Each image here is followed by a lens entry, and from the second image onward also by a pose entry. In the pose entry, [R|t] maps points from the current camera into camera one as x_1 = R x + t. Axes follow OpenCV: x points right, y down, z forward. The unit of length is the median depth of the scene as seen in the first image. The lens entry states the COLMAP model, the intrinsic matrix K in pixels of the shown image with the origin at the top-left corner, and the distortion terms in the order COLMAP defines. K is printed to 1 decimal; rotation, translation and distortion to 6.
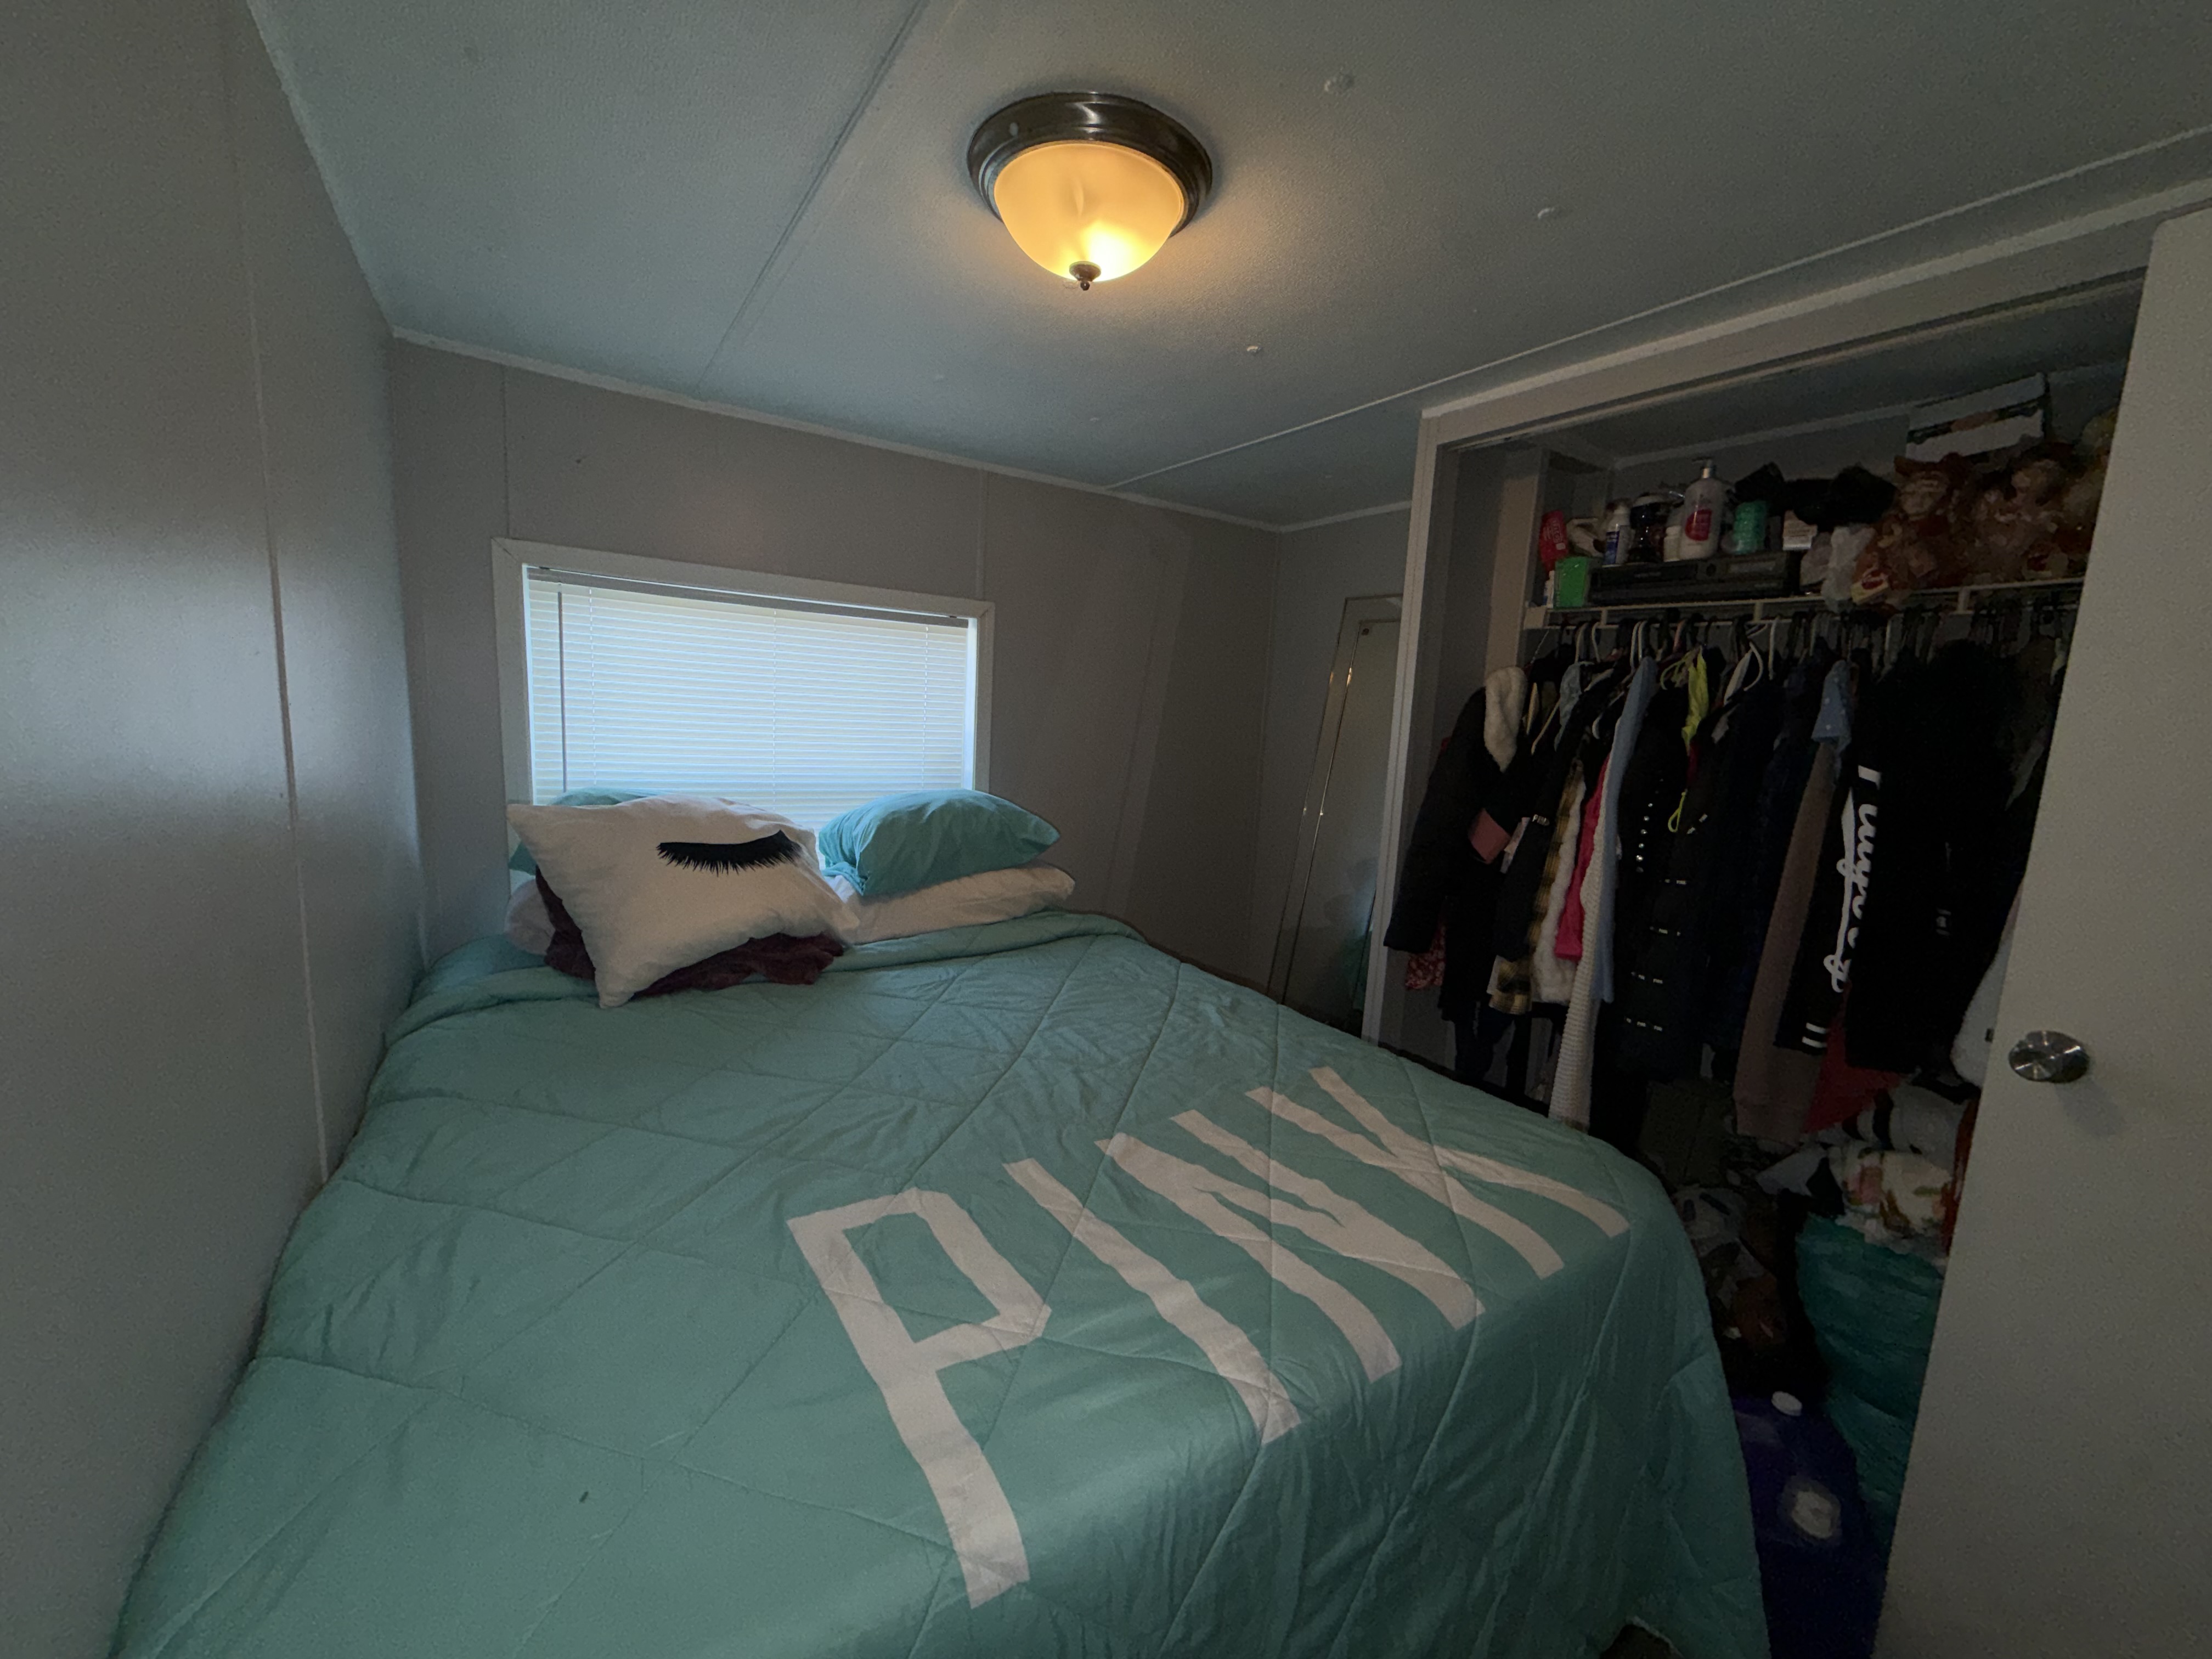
lens RADIAL K [[891.3, 0, 1071.3], [0, 891.3, 831.2], [0, 0, 1]] dist [0.002193, 0.000224]
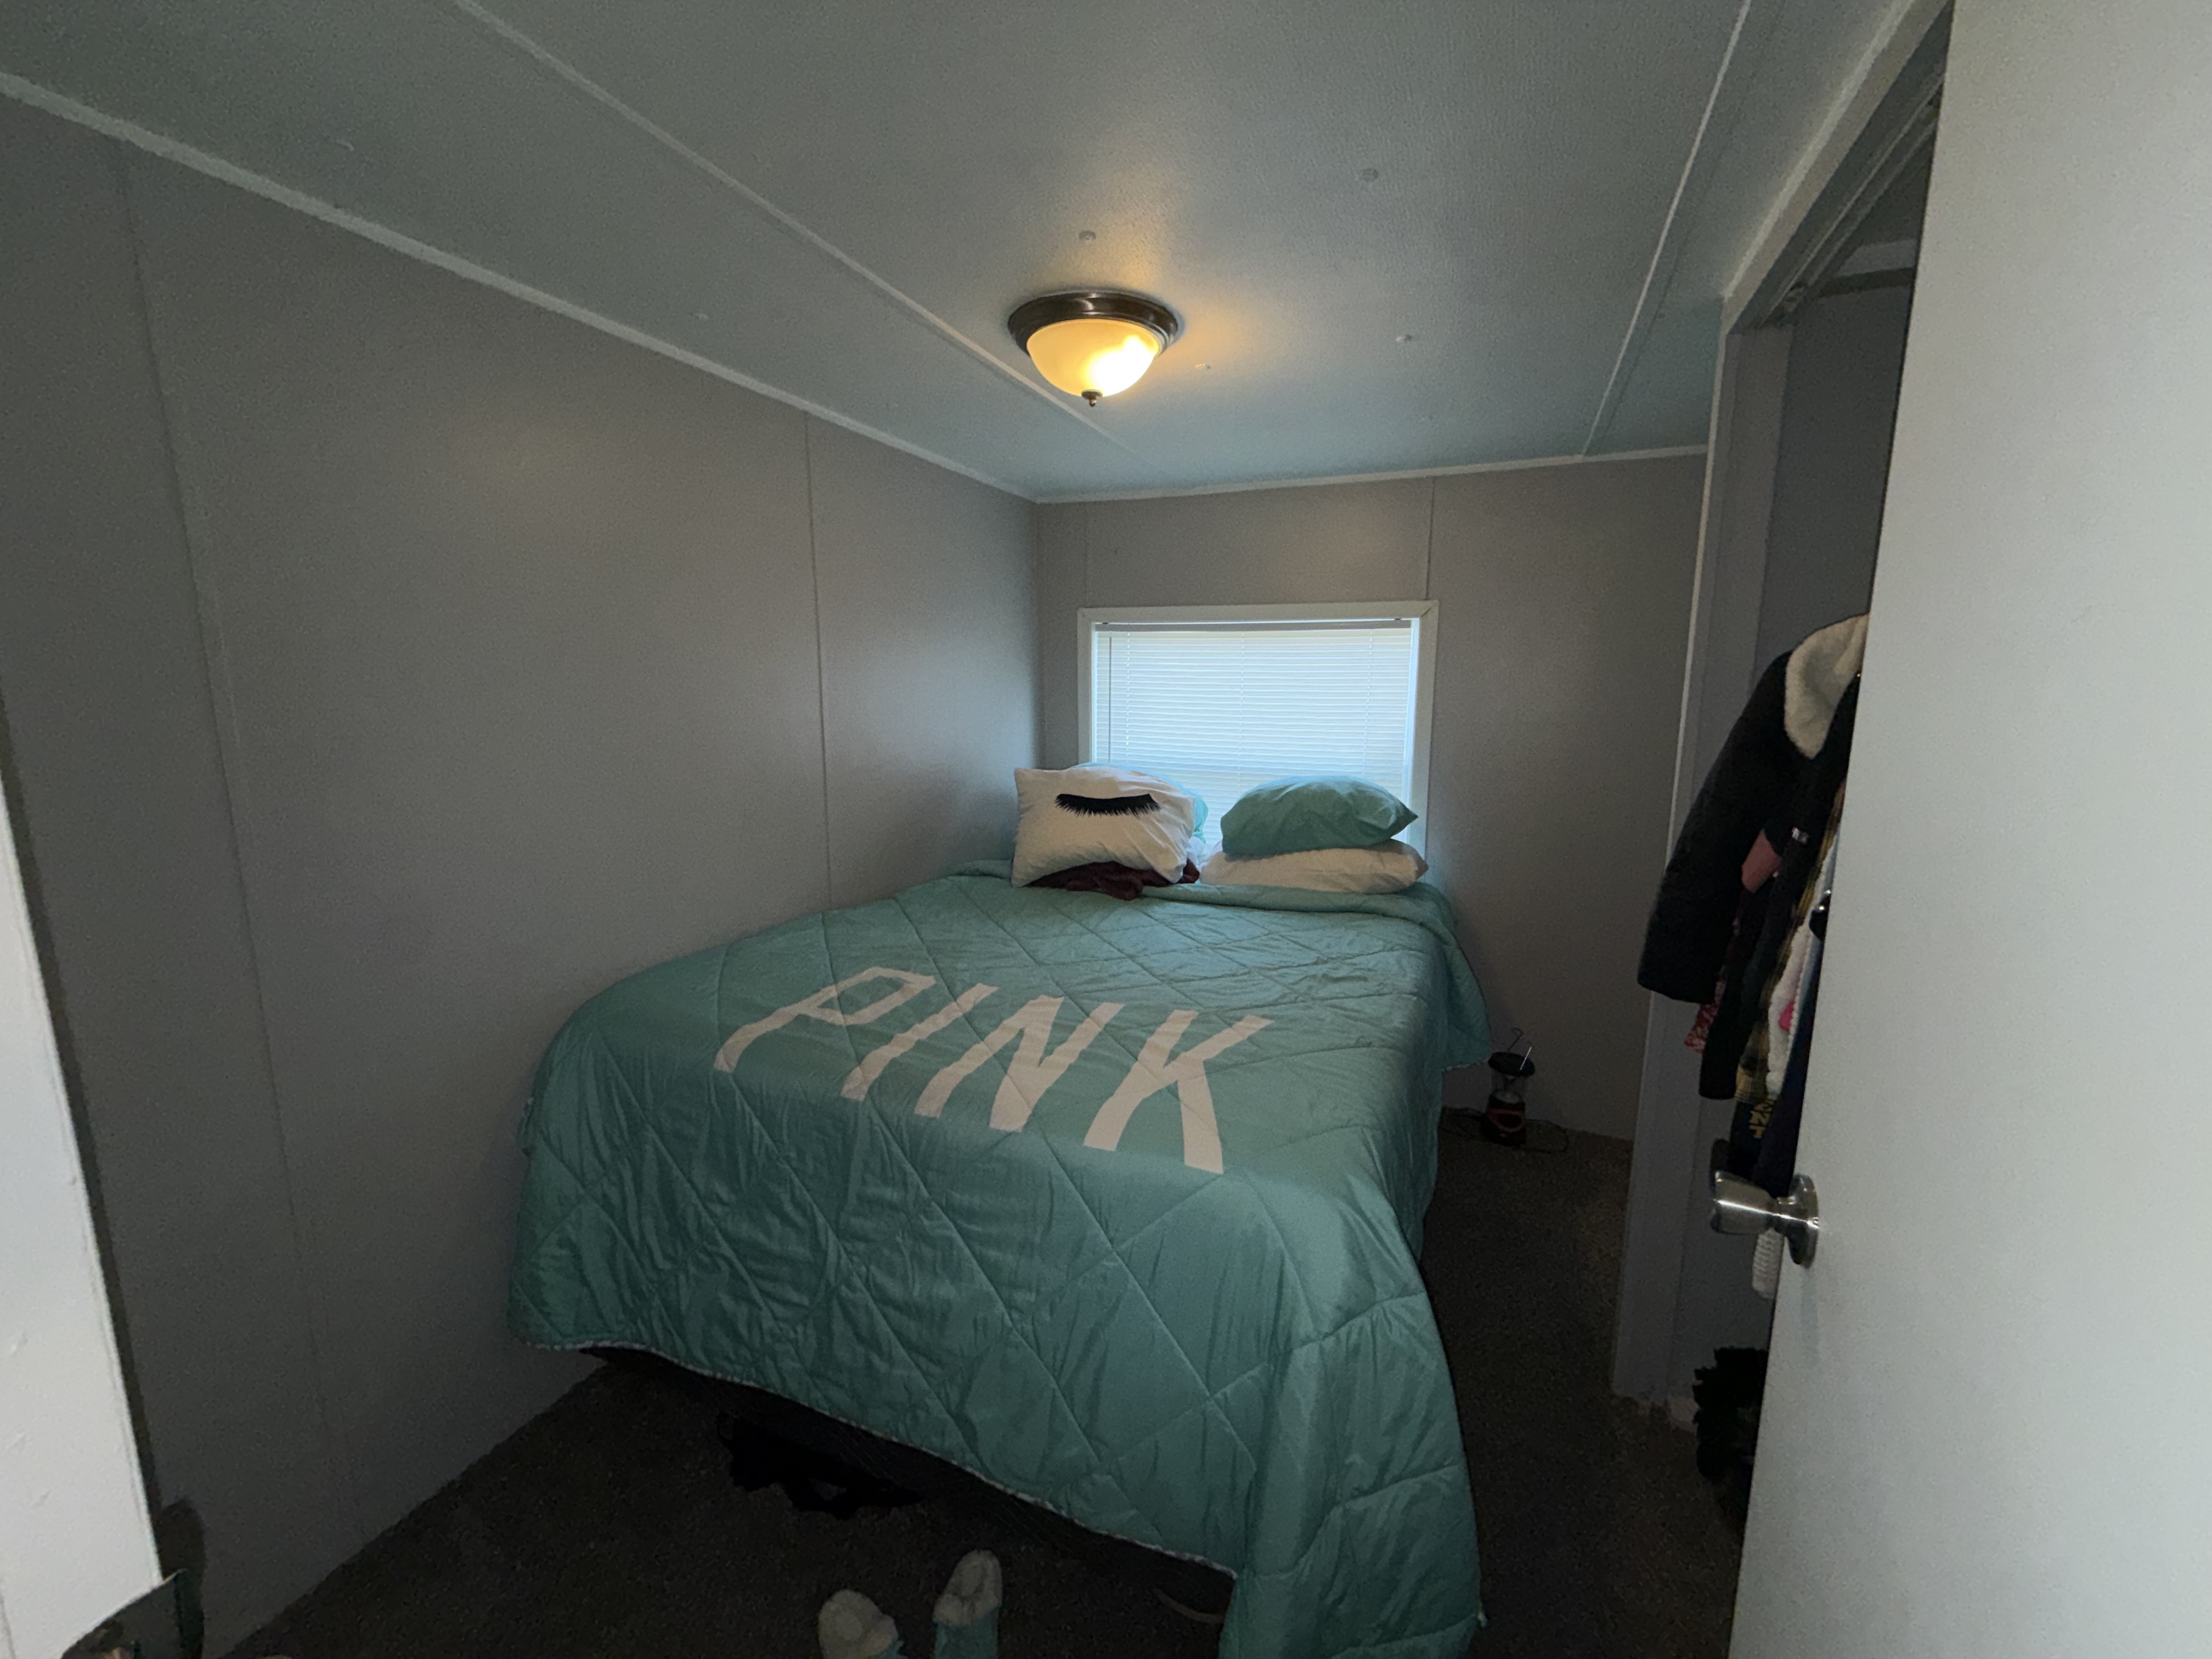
lens RADIAL K [[891.9, 0, 1073.9], [0, 891.9, 792.0], [0, 0, 1]] dist [0.000942, 0.000052]
pose [[0.538917, 0.048304, -0.840973, 0.812232], [-0.093596, 0.995606, -0.002793, 0.011023], [0.837143, 0.080216, 0.541071, 0.146162]]
